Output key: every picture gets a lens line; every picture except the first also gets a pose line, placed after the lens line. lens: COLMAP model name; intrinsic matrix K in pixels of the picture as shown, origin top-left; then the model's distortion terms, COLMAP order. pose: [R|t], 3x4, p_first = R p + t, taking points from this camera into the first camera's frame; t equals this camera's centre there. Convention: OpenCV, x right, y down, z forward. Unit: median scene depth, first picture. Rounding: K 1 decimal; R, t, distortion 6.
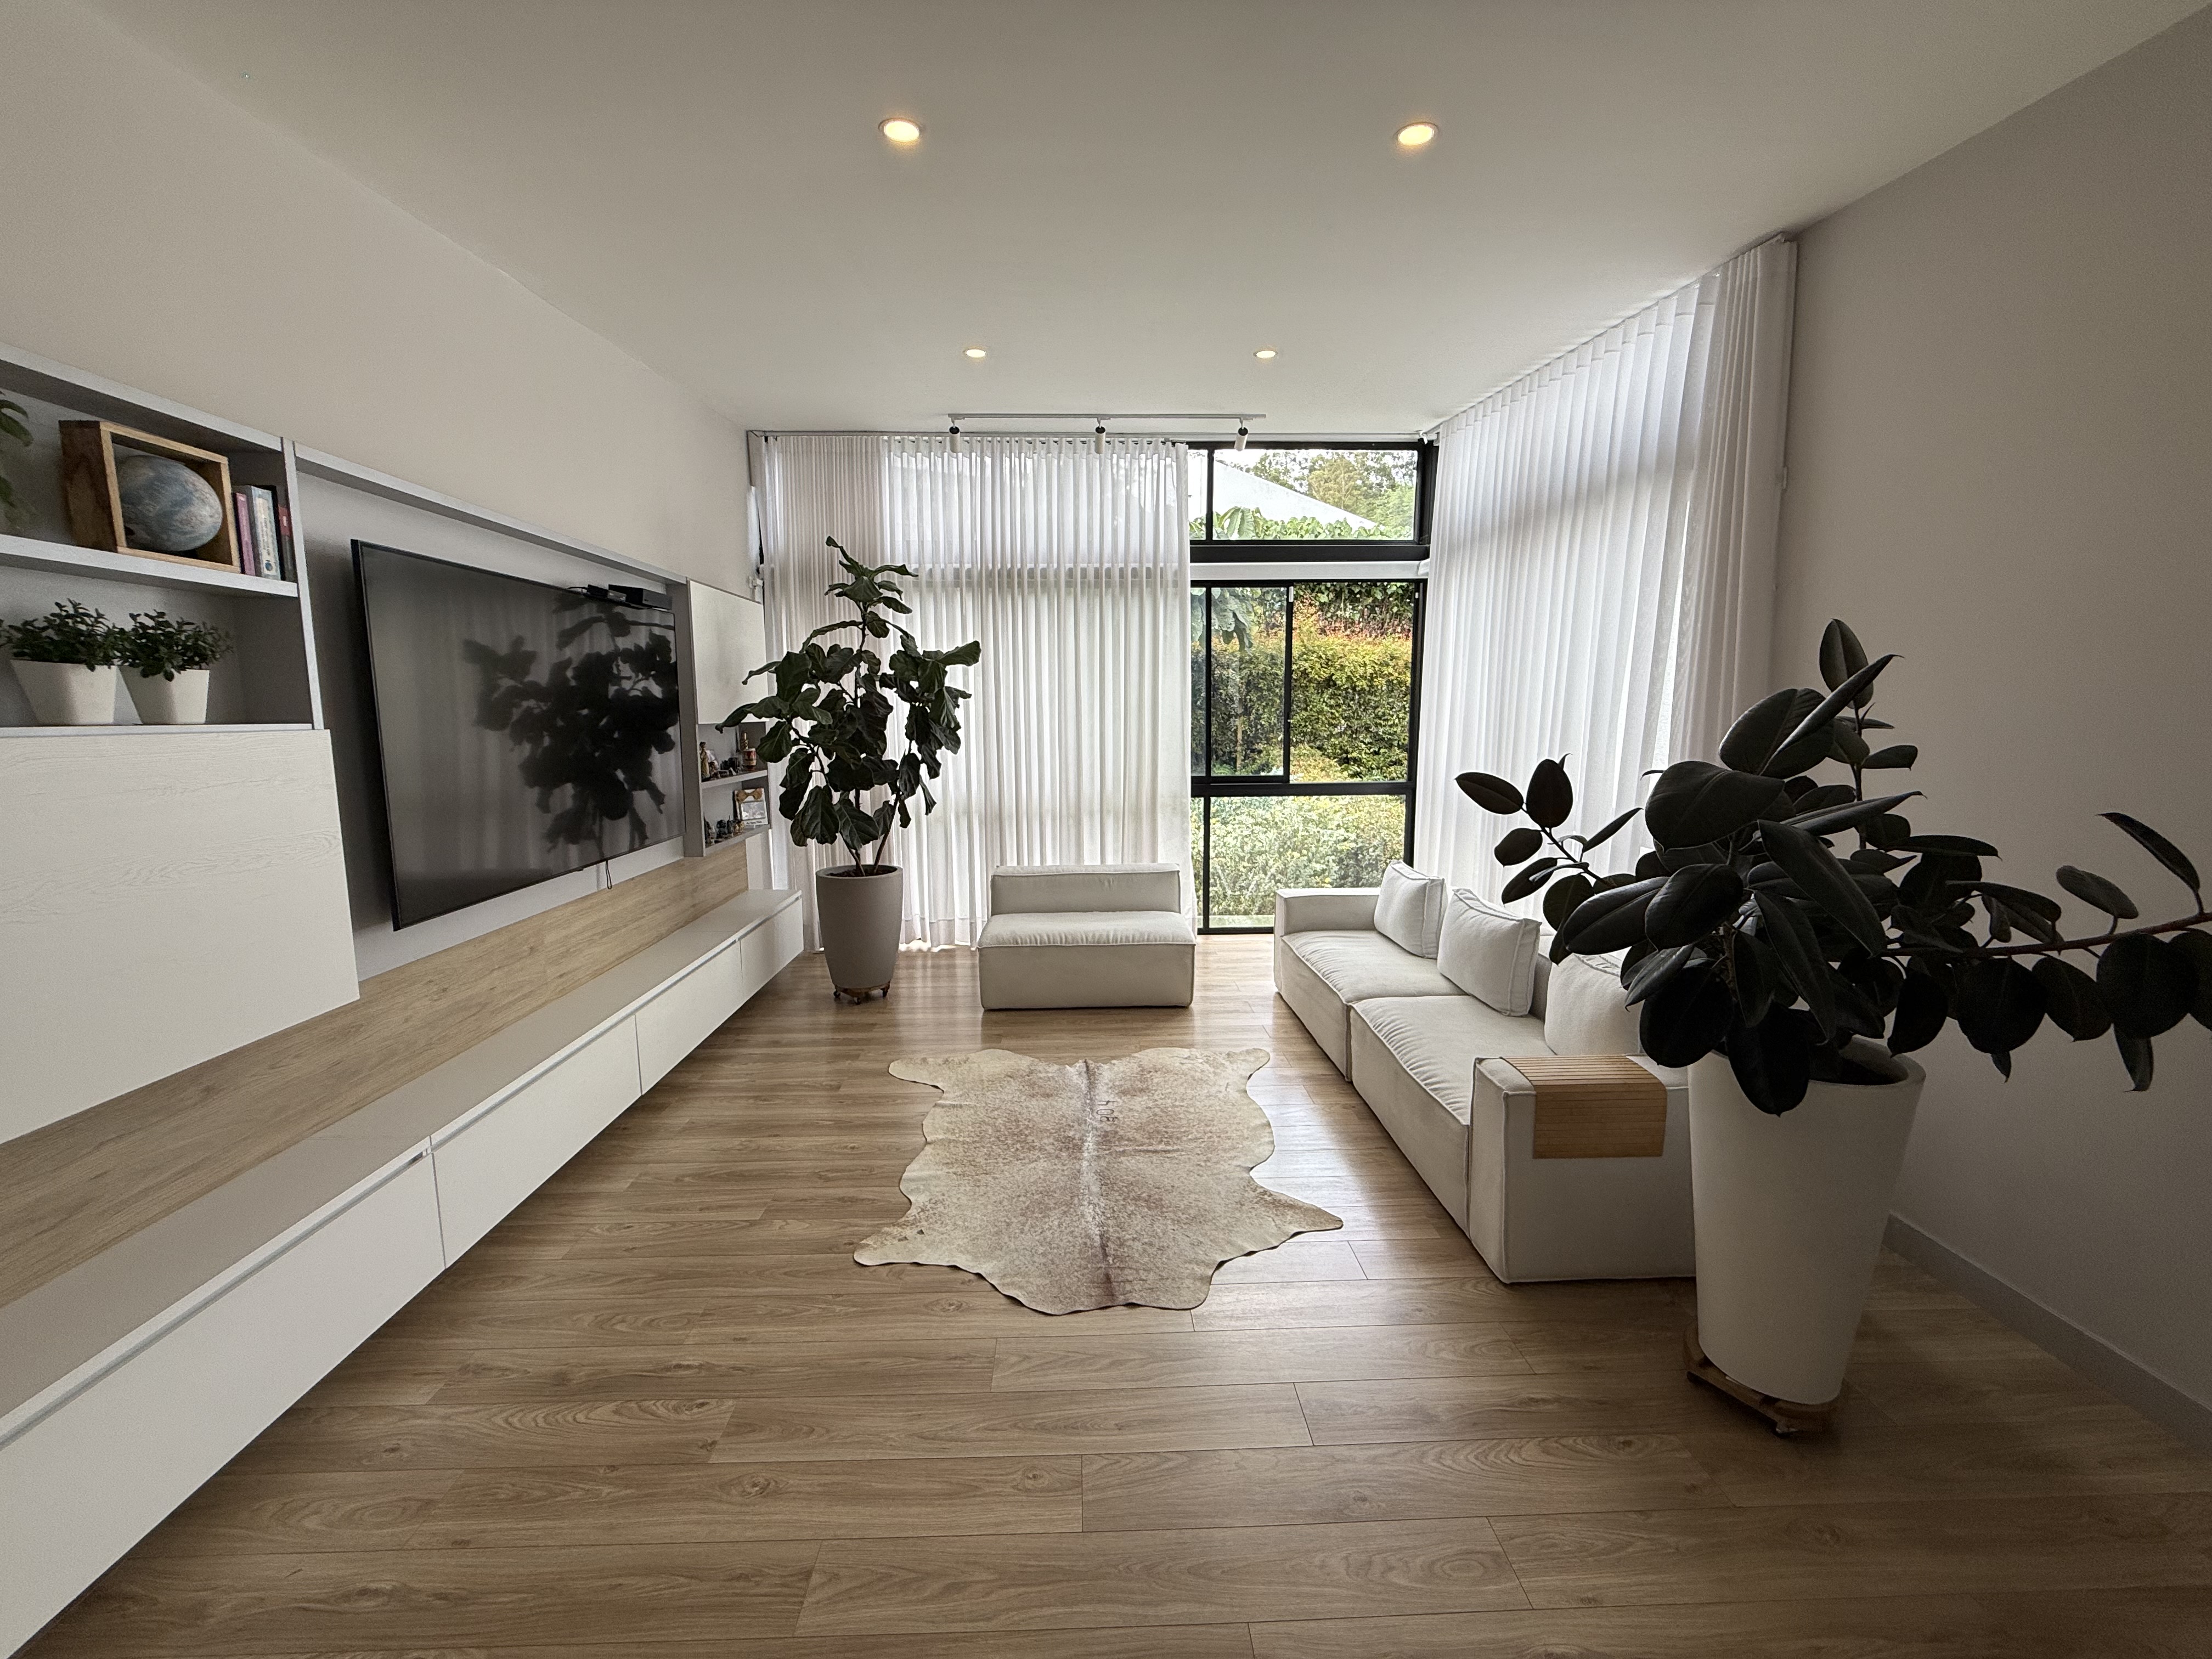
lens RADIAL K [[879.7, 0, 1098.0], [0, 879.7, 830.1], [0, 0, 1]] dist [0.001300, 0.000388]
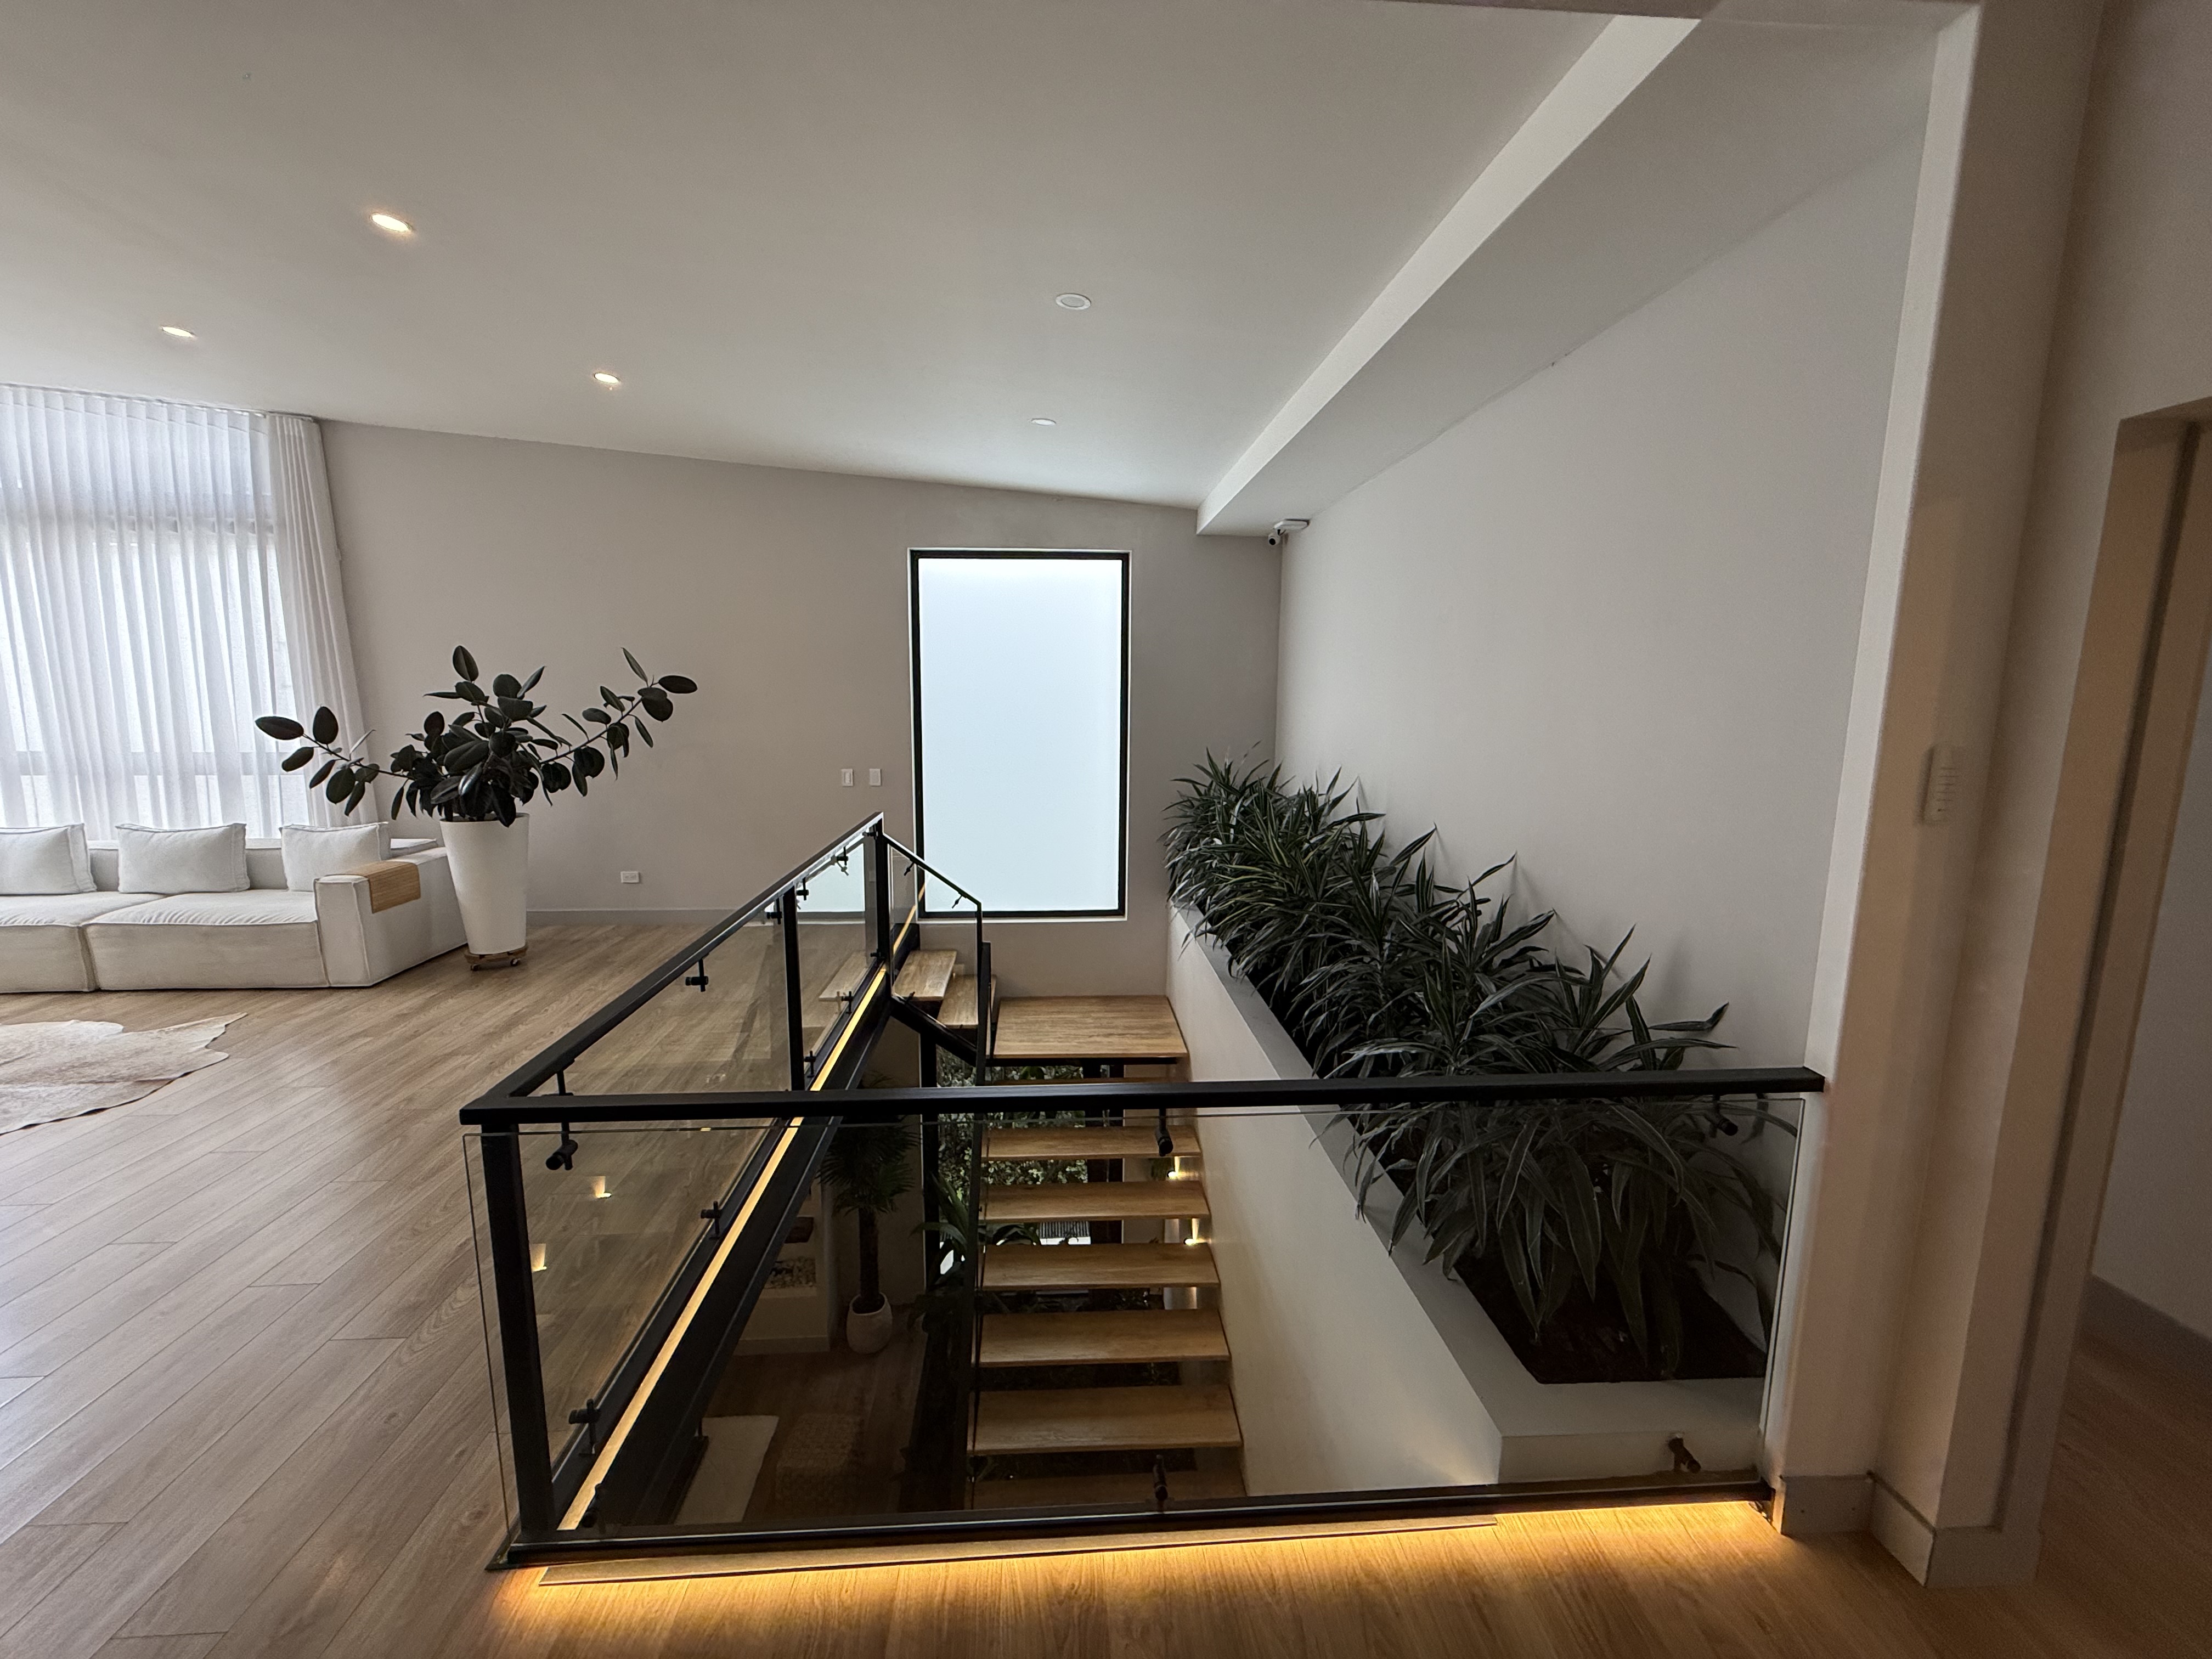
lens RADIAL K [[879.7, 0, 1100.3], [0, 879.7, 827.3], [0, 0, 1]] dist [0.001300, 0.000388]
pose [[-0.015040, -0.153830, 0.987983, -1.351874], [0.127860, 0.979687, 0.154485, 0.089218], [-0.991678, 0.128647, 0.004934, -0.591290]]
